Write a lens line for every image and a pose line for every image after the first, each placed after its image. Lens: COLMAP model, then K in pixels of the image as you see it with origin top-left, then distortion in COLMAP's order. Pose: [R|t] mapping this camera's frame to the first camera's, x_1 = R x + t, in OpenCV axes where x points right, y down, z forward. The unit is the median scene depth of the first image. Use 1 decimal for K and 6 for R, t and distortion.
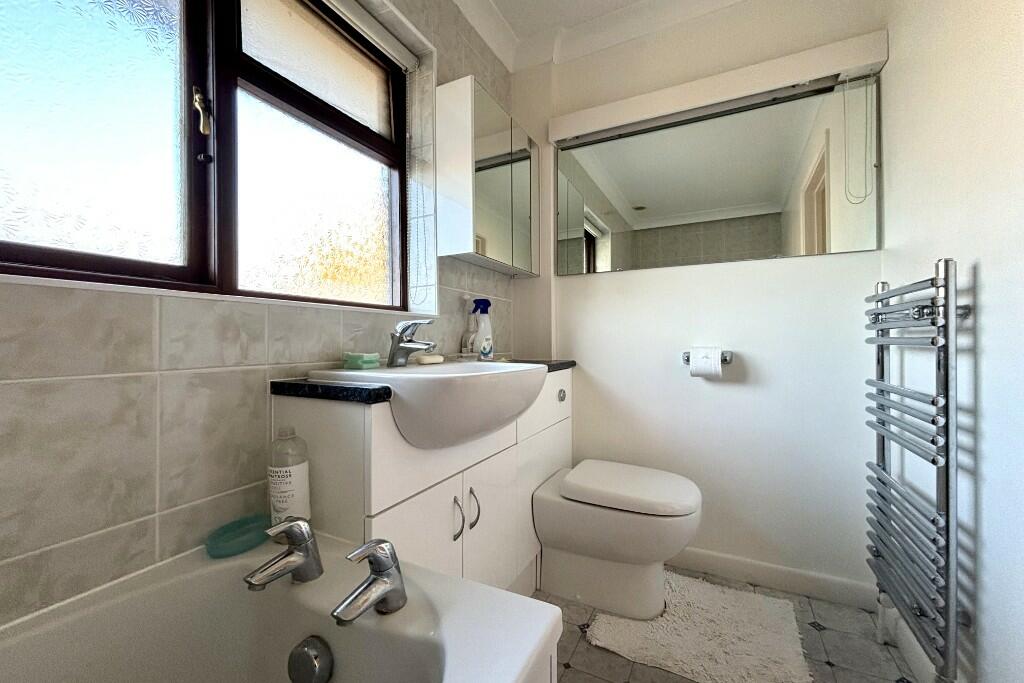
lens RADIAL K [[410.3, 0, 512.6], [0, 410.3, 338.9], [0, 0, 1]] dist [0.027377, 0.000034]
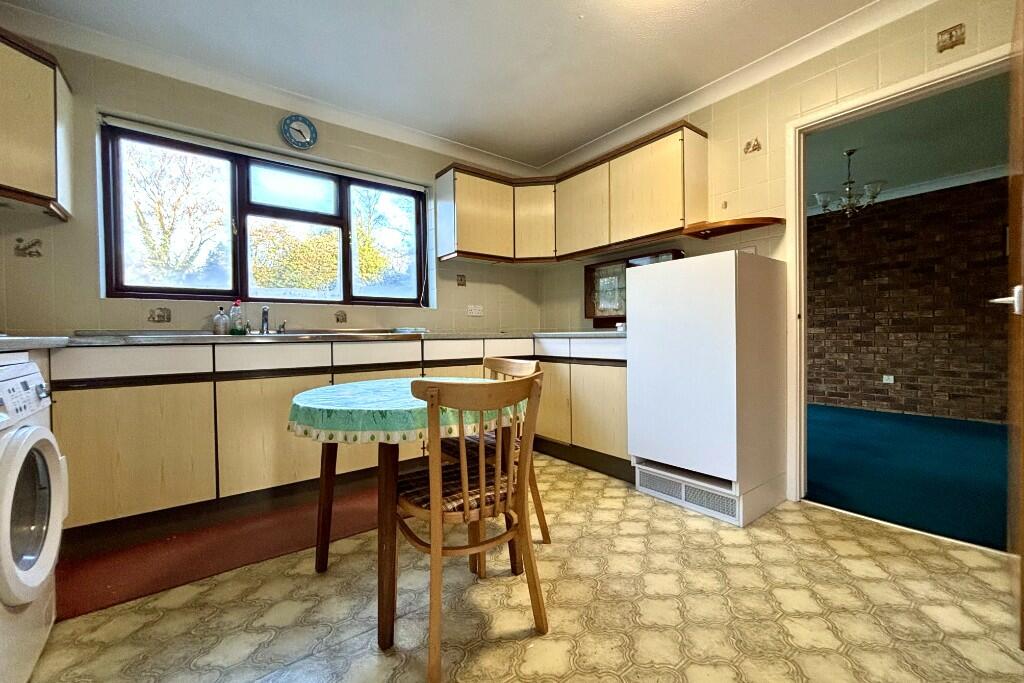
lens RADIAL K [[416.5, 0, 509.4], [0, 416.5, 340.9], [0, 0, 1]] dist [0.001670, -0.000136]
pose [[0.899101, -0.001791, -0.437738, 1.692725], [0.010114, 0.999810, 0.016685, 0.102641], [0.437624, -0.019429, 0.898948, -0.525289]]
